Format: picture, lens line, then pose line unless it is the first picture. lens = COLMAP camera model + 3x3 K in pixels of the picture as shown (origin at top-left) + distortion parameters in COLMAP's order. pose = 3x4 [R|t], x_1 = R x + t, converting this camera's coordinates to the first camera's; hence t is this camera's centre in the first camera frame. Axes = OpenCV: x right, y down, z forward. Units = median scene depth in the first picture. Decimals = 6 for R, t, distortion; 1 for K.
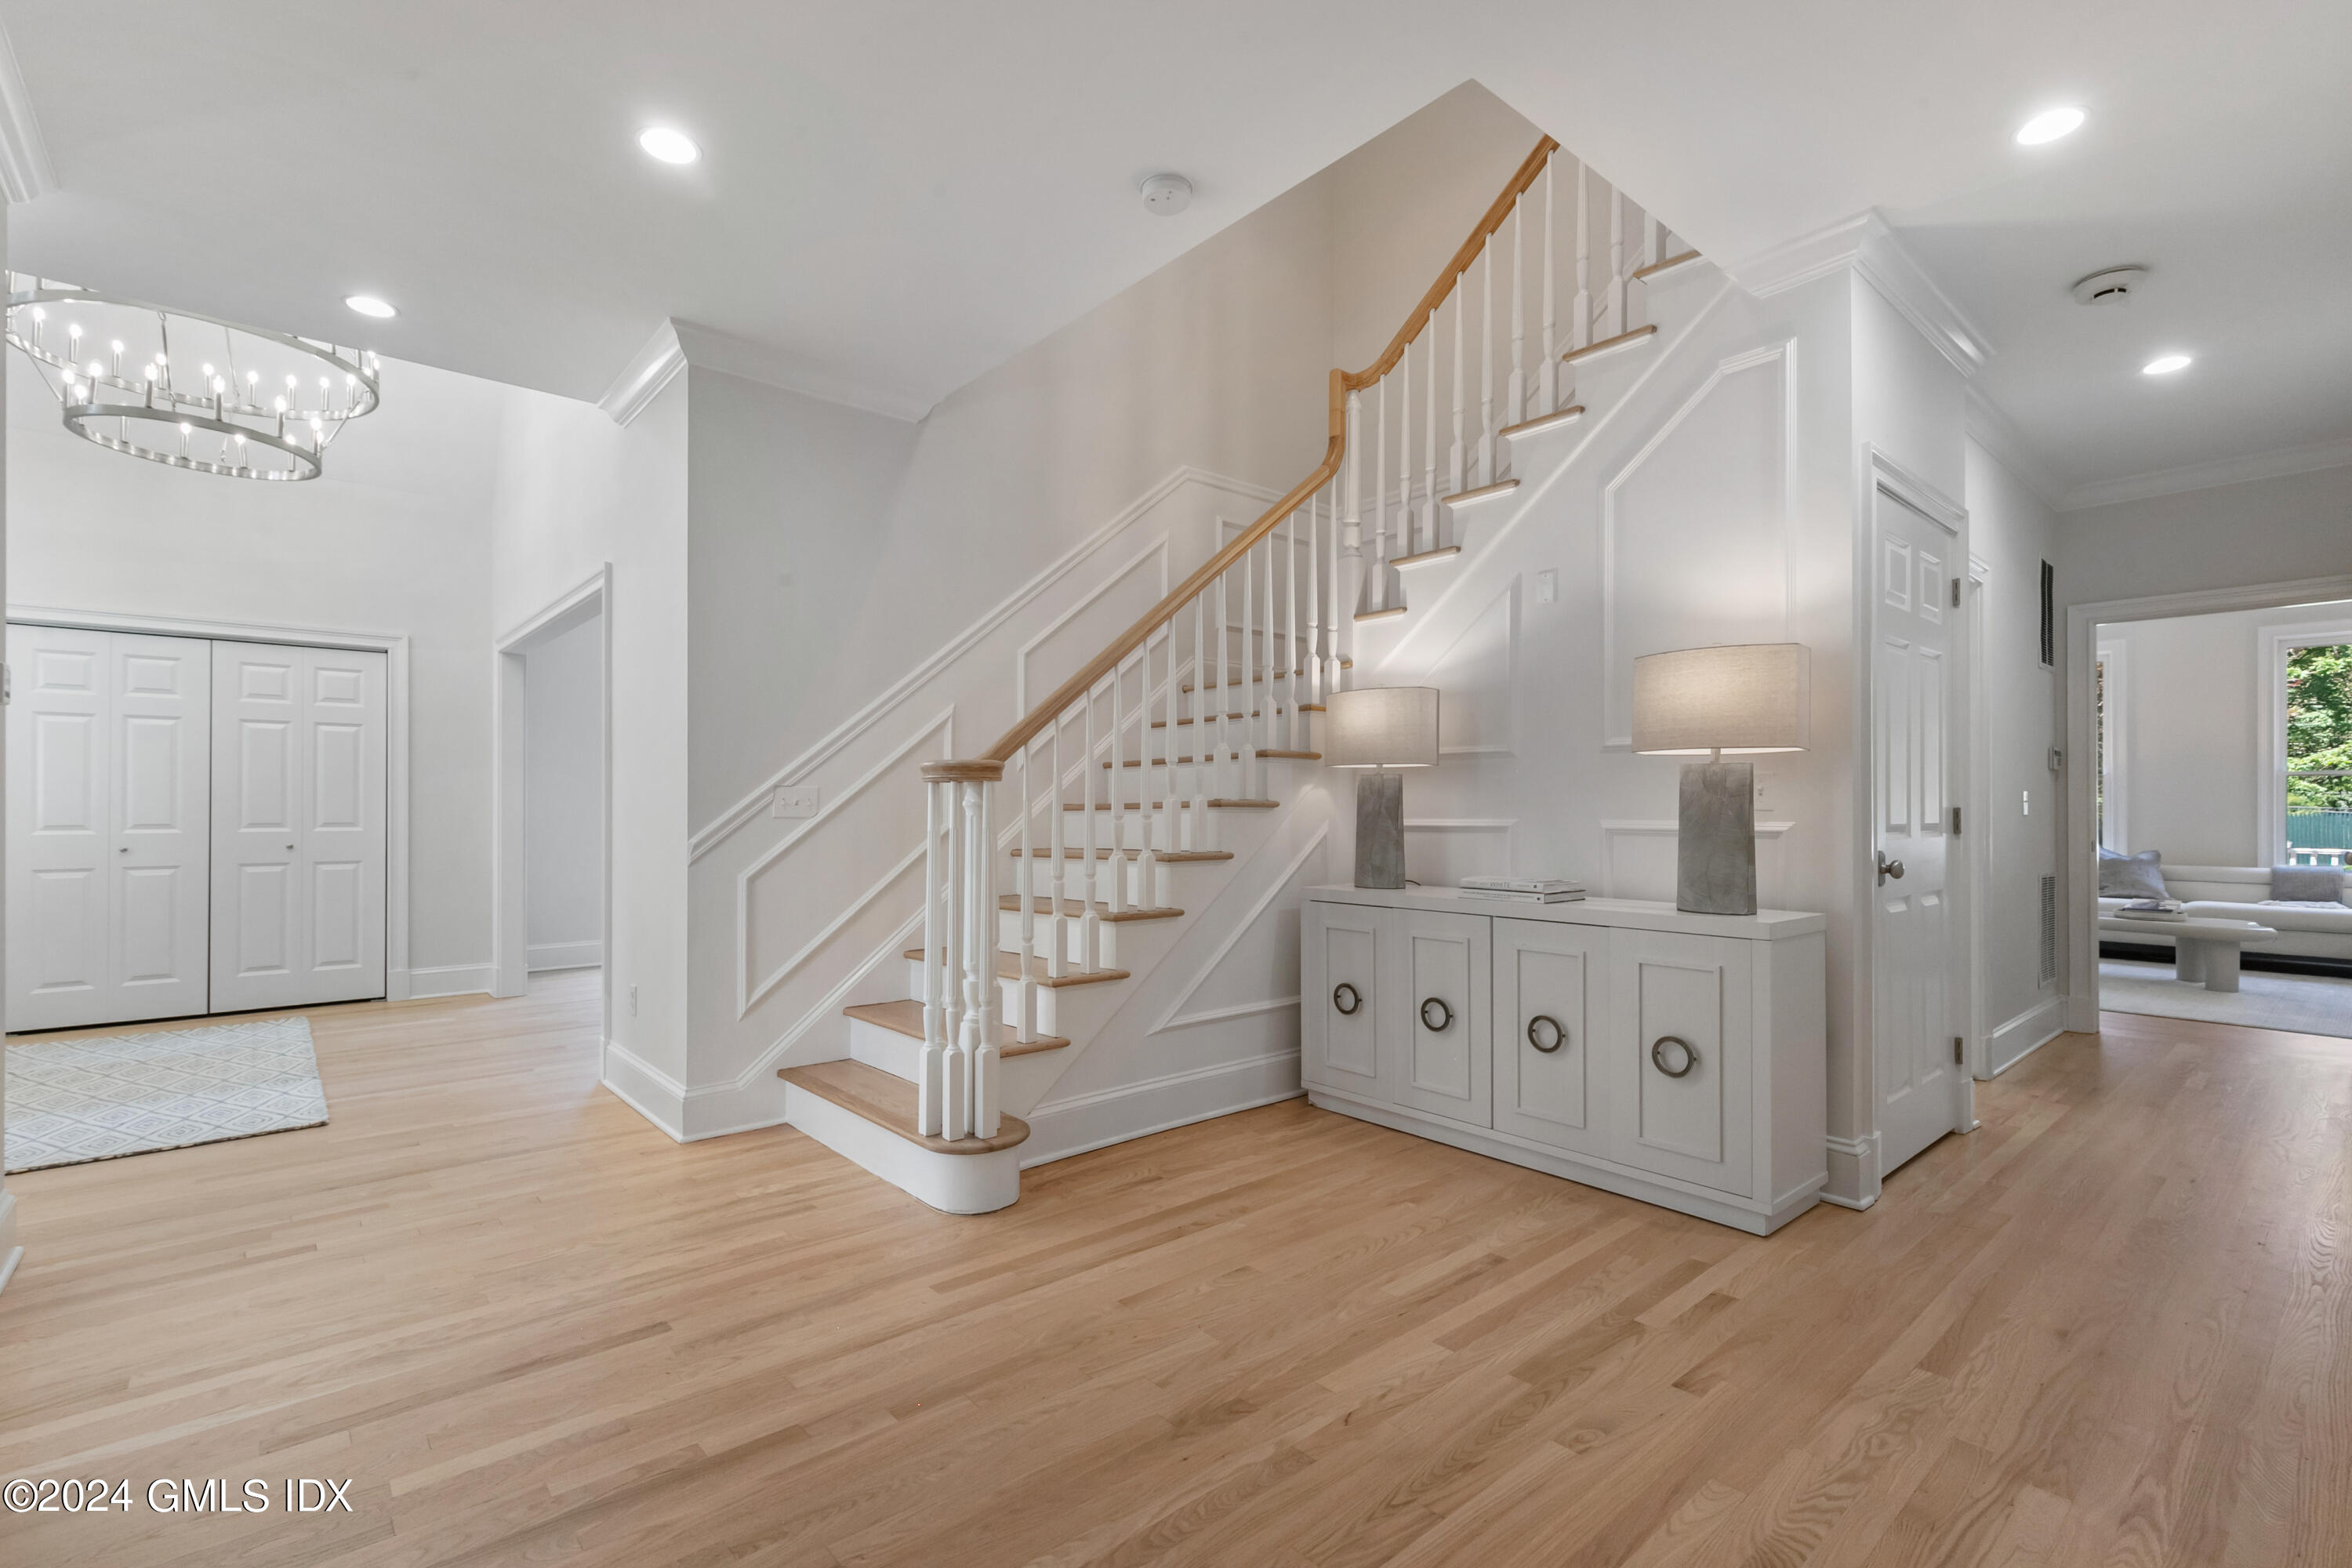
lens RADIAL K [[1060.7, 0, 1163.3], [0, 1060.7, 795.8], [0, 0, 1]] dist [0.008634, -0.001322]
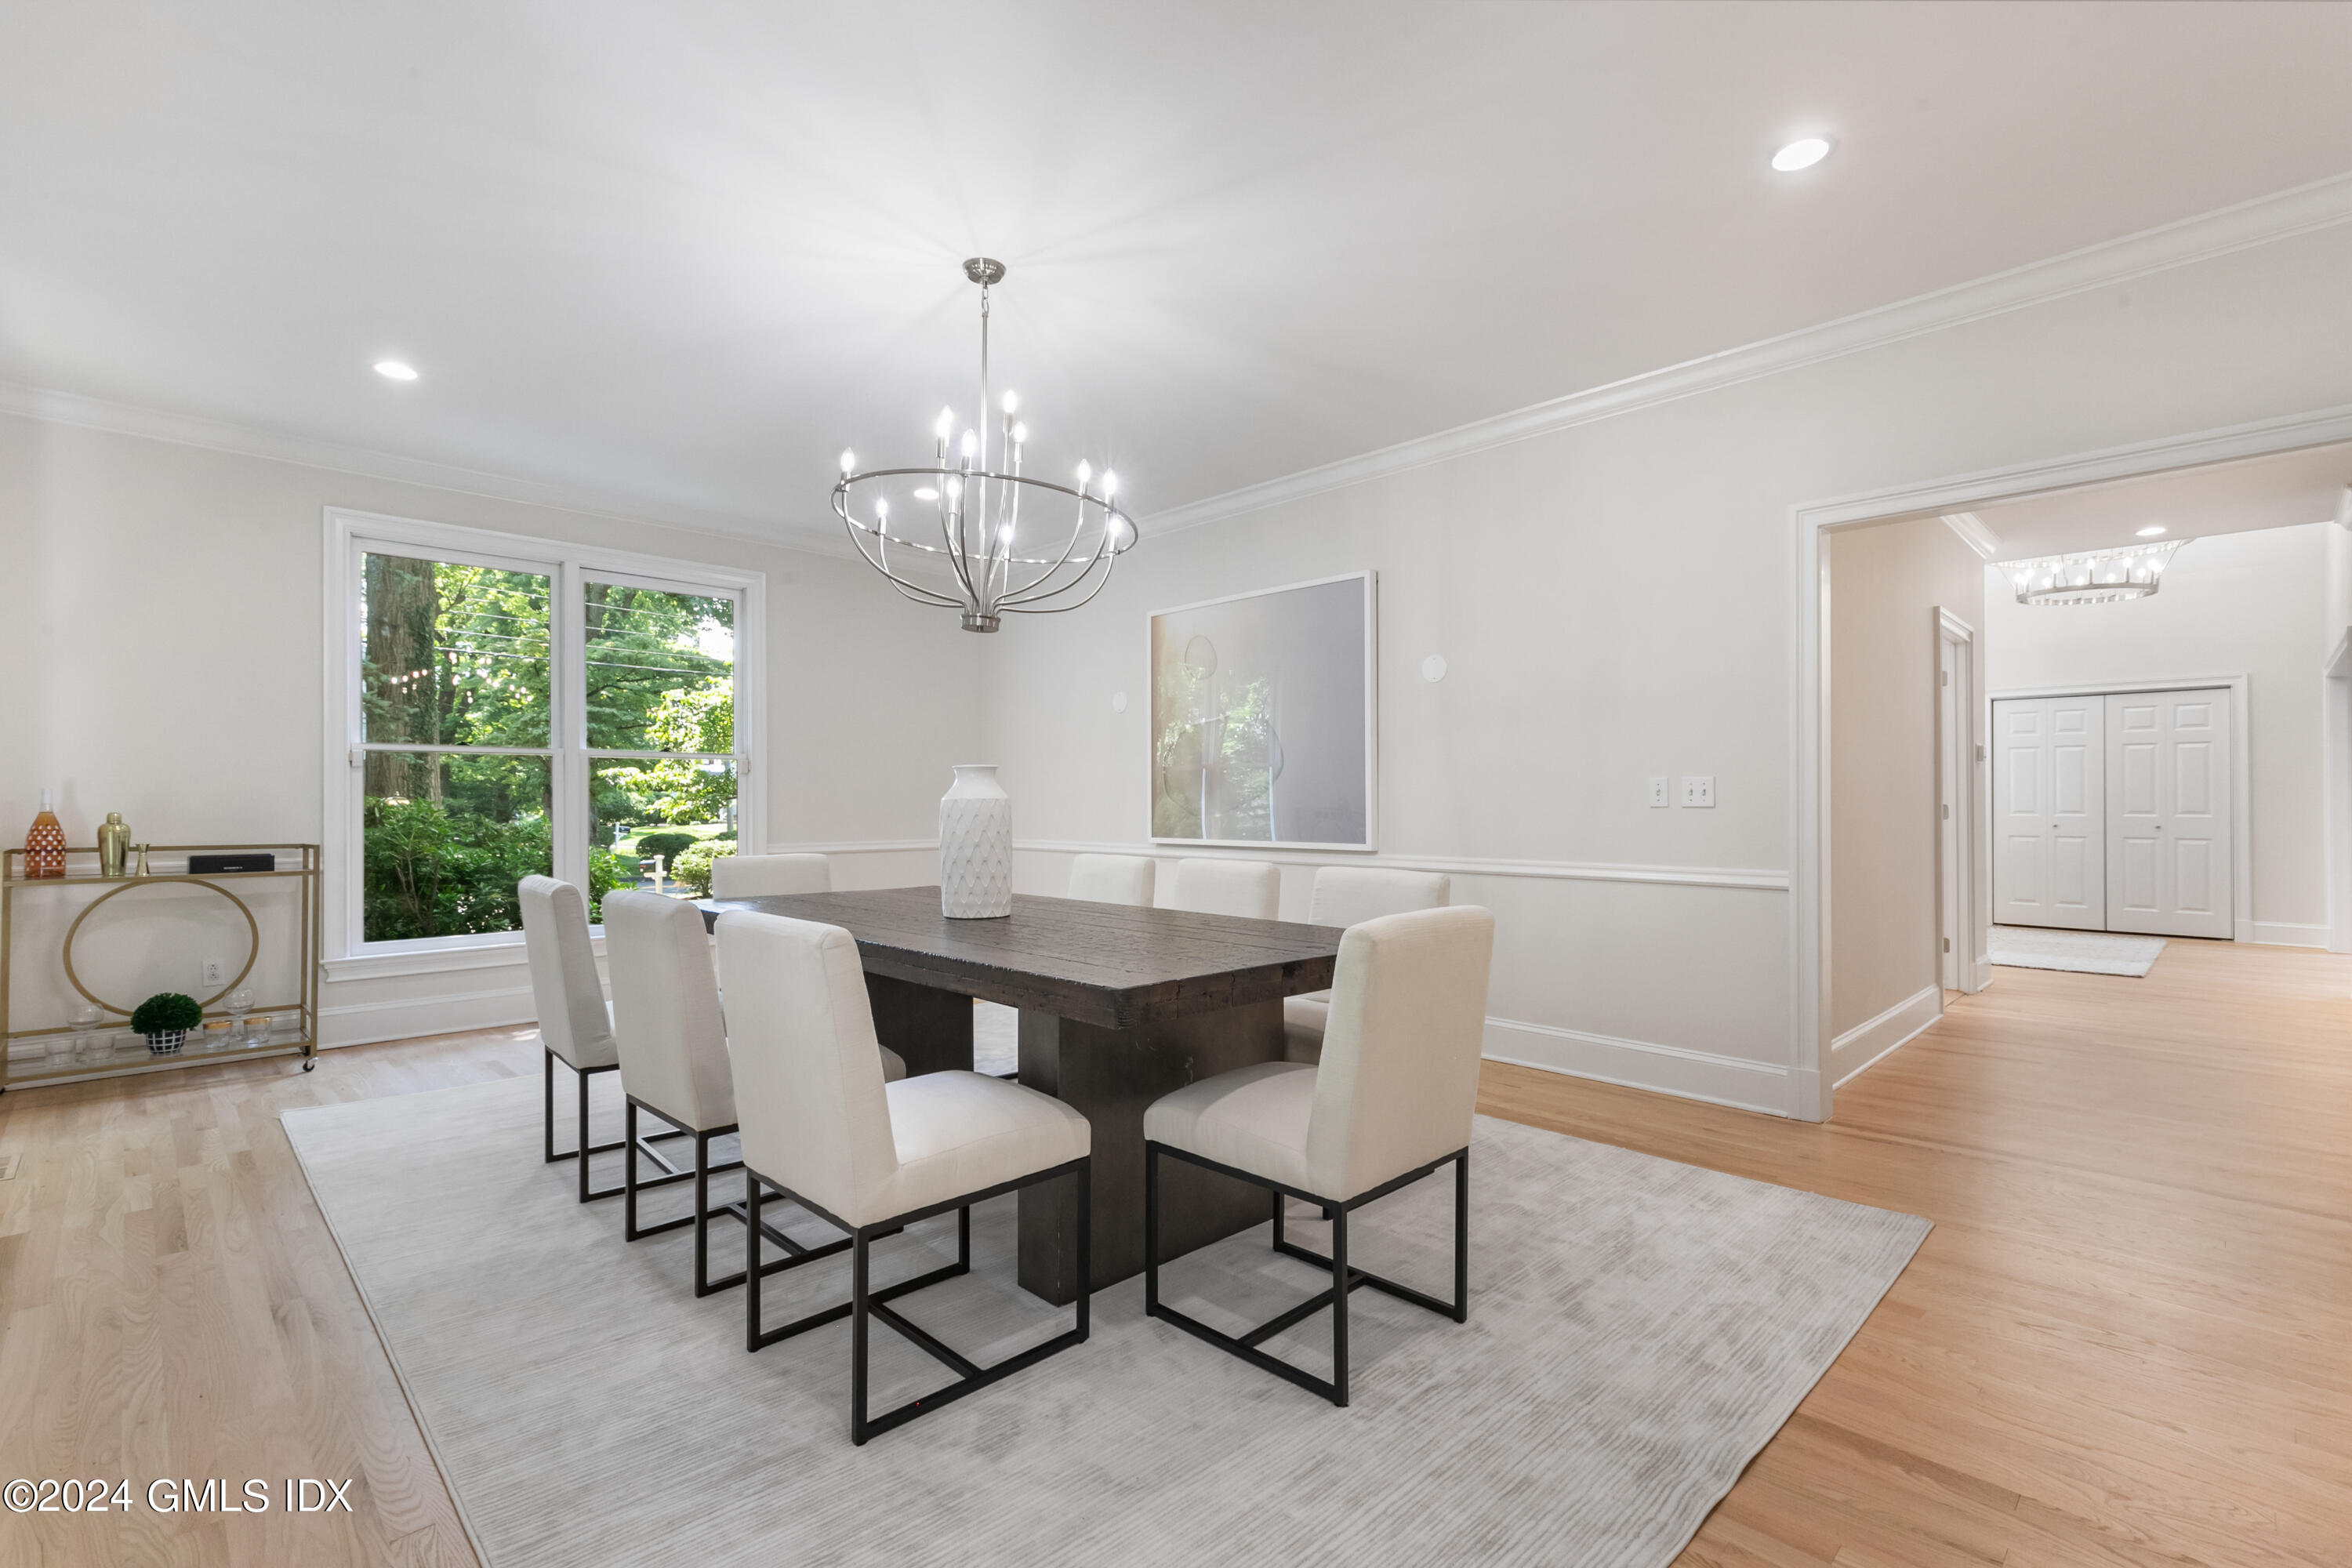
lens RADIAL K [[1060.7, 0, 1178.5], [0, 1060.7, 799.5], [0, 0, 1]] dist [0.008634, -0.001322]
pose [[0.090215, -0.022114, -0.995677, 0.542558], [-0.006200, 0.999722, -0.022766, 0.050685], [0.995903, 0.008227, 0.090053, -0.497496]]
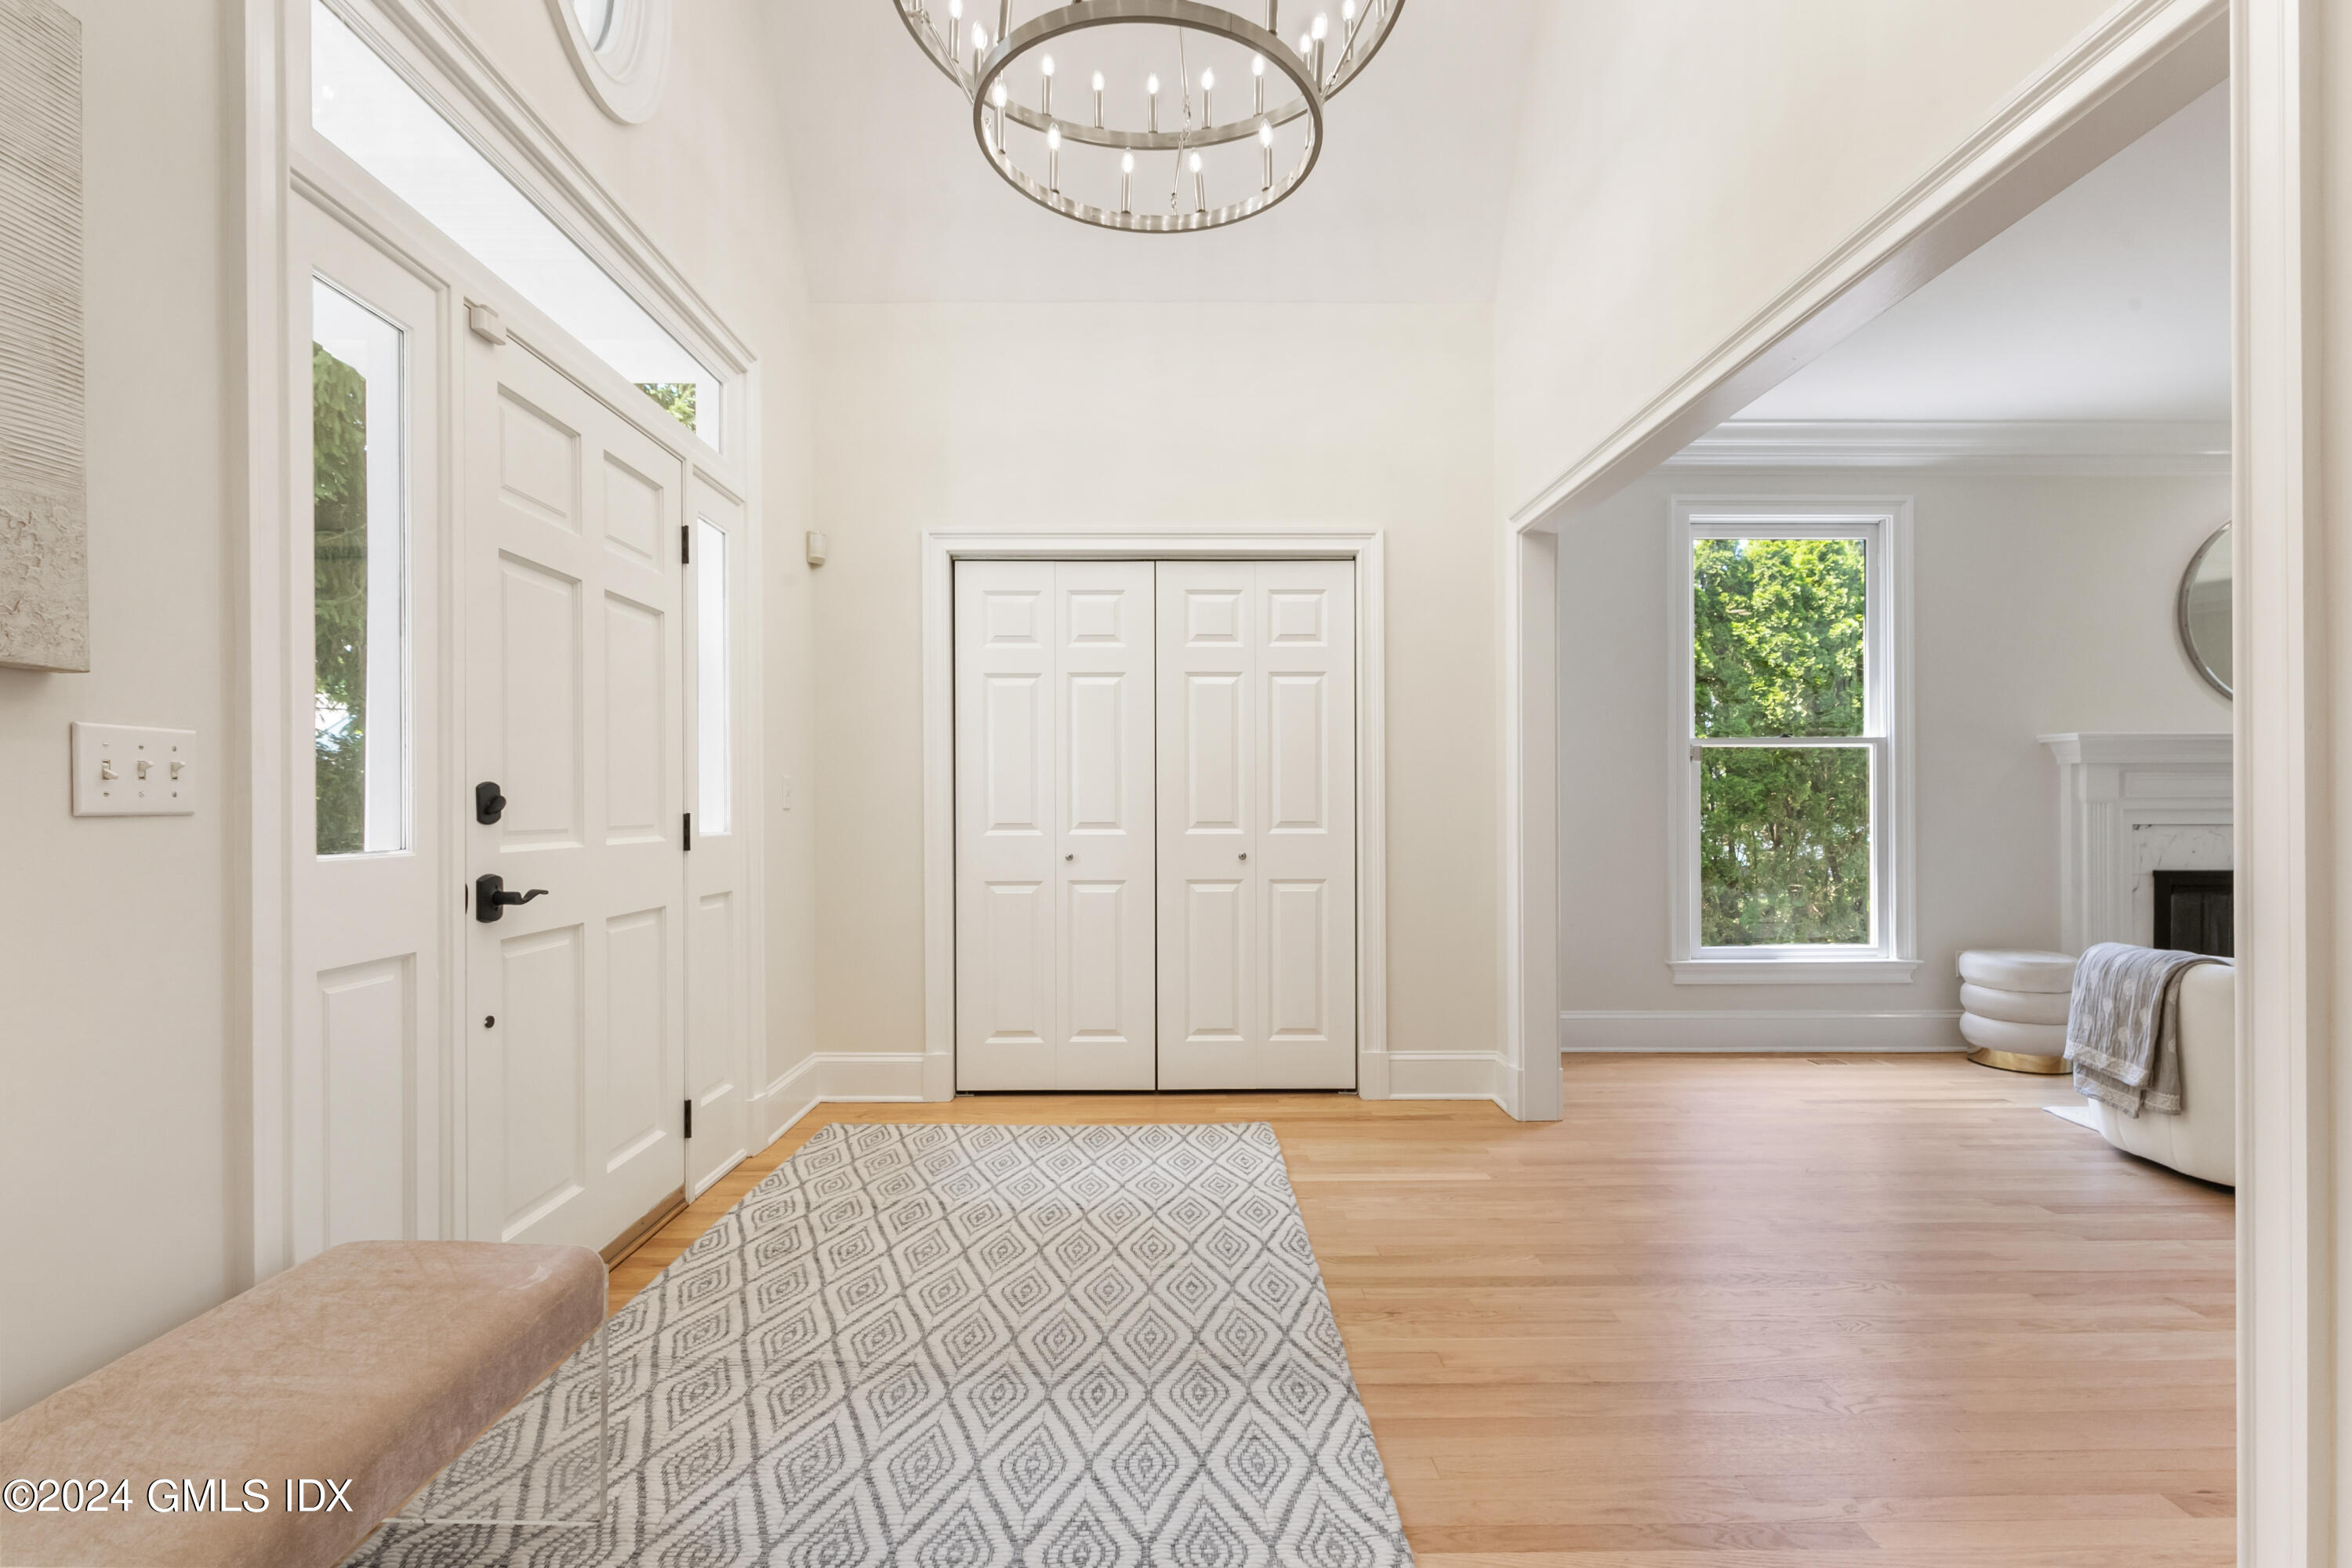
lens RADIAL K [[1060.7, 0, 1176.4], [0, 1060.7, 795.3], [0, 0, 1]] dist [0.008634, -0.001322]
pose [[0.766742, -0.013384, -0.641815, -0.409584], [0.008962, 0.999908, -0.010145, 0.014770], [0.641892, 0.002027, 0.766792, 0.446206]]
